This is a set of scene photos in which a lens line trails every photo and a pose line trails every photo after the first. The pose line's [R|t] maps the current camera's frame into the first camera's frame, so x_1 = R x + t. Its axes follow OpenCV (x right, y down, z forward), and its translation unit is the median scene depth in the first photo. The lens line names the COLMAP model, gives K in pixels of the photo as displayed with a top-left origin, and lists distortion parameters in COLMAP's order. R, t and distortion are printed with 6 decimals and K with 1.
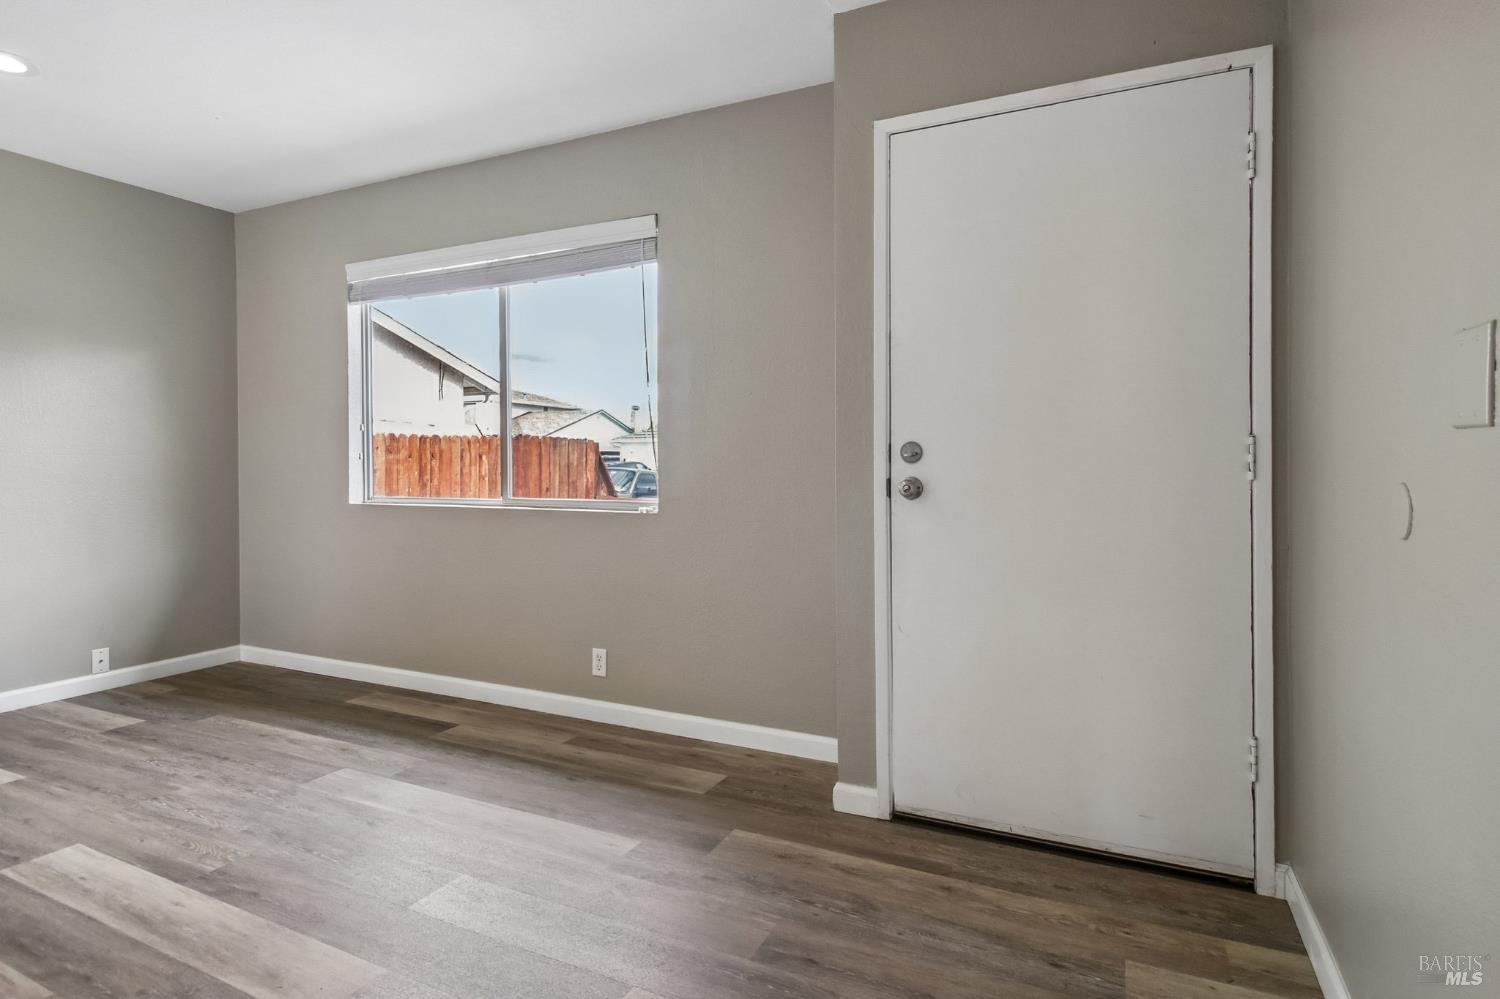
lens RADIAL K [[779.4, 0, 747.8], [0, 779.4, 472.7], [0, 0, 1]] dist [0.006370, -0.013439]
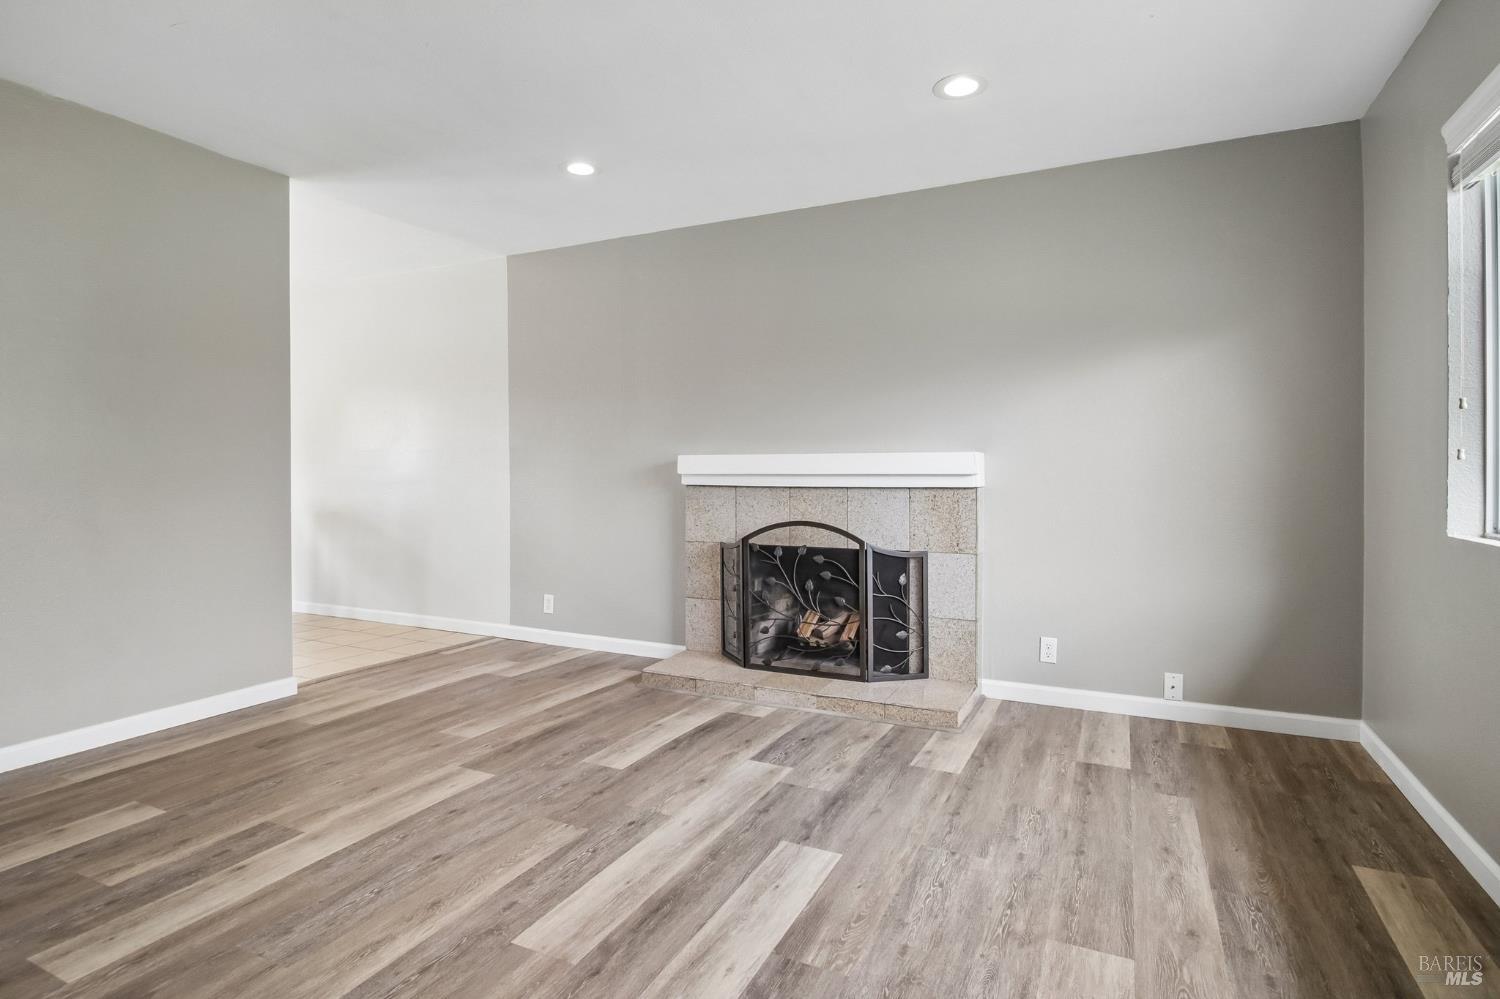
lens RADIAL K [[779.4, 0, 747.8], [0, 779.4, 472.7], [0, 0, 1]] dist [0.006370, -0.013439]
pose [[-0.006877, 0.003106, -0.999972, 0.102450], [-0.006635, 0.999973, 0.003152, -0.008667], [0.999954, 0.006657, -0.006856, 0.690482]]
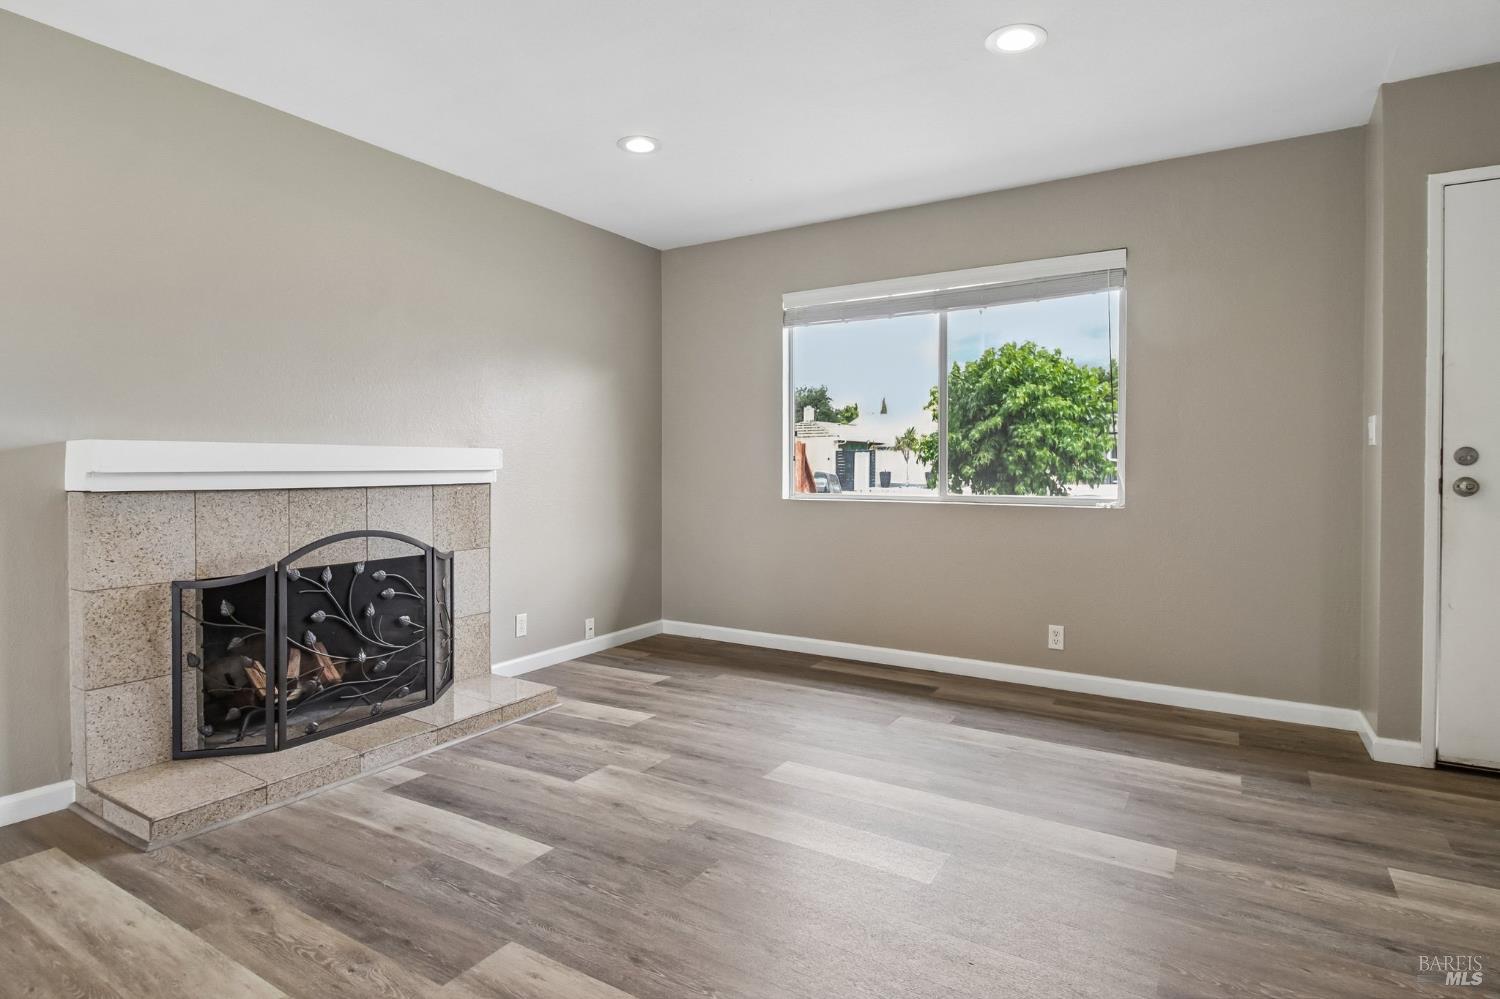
lens RADIAL K [[776.3, 0, 751.3], [0, 776.3, 477.8], [0, 0, 1]] dist [0.001677, -0.011909]
pose [[0.994117, 0.001445, -0.108302, -0.615057], [-0.000666, 0.999974, 0.007230, -0.001223], [0.108310, -0.007116, 0.994092, -0.225893]]
